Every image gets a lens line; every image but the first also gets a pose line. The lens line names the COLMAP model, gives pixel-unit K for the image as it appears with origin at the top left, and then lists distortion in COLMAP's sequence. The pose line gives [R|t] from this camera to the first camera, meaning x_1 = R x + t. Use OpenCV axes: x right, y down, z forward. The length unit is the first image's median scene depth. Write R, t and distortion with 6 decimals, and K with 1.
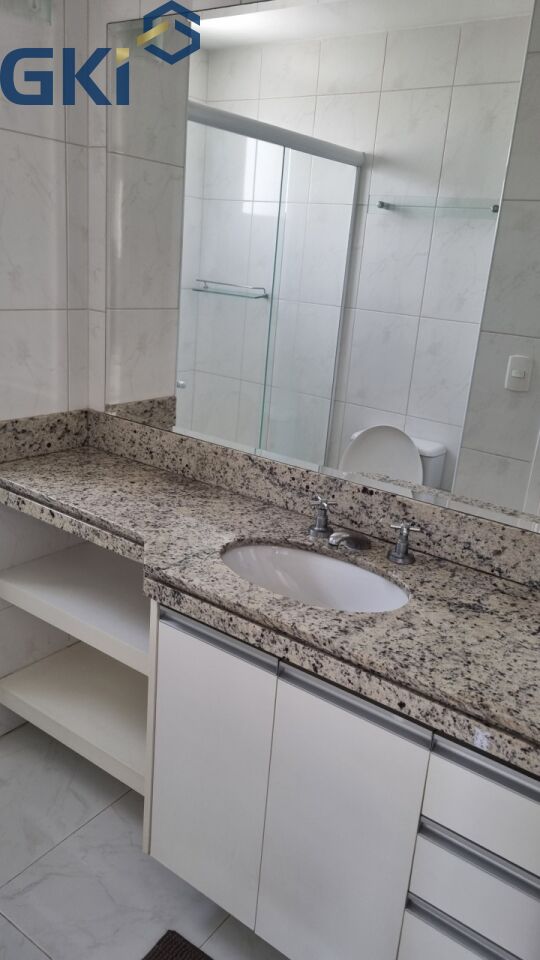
lens RADIAL K [[722.9, 0, 271.5], [0, 722.9, 482.7], [0, 0, 1]] dist [0.041620, -0.023794]
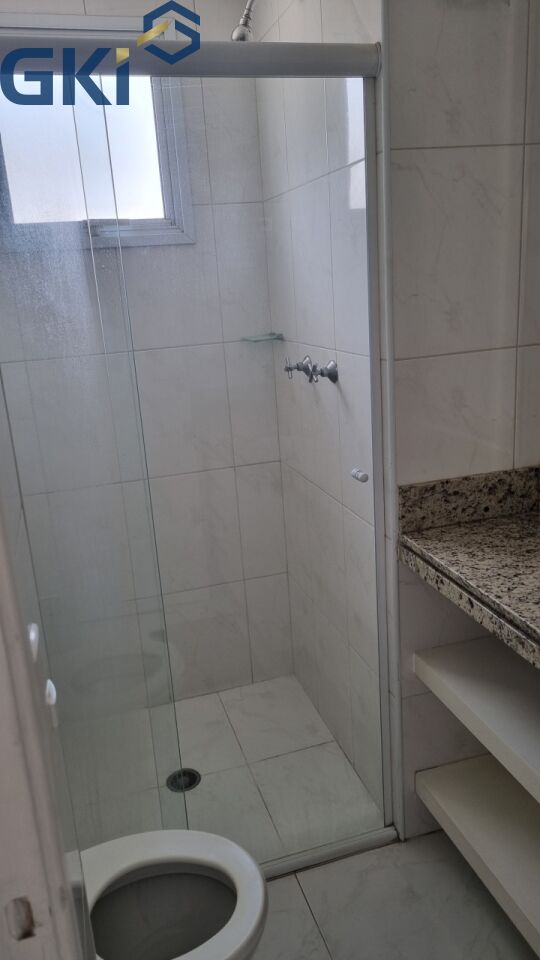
lens RADIAL K [[722.9, 0, 264.6], [0, 722.9, 478.9], [0, 0, 1]] dist [0.041620, -0.023794]
pose [[0.779799, 0.038468, -0.624847, 0.016708], [-0.062682, 0.997892, -0.016792, -0.061929], [0.622884, 0.052261, 0.780566, 0.203639]]
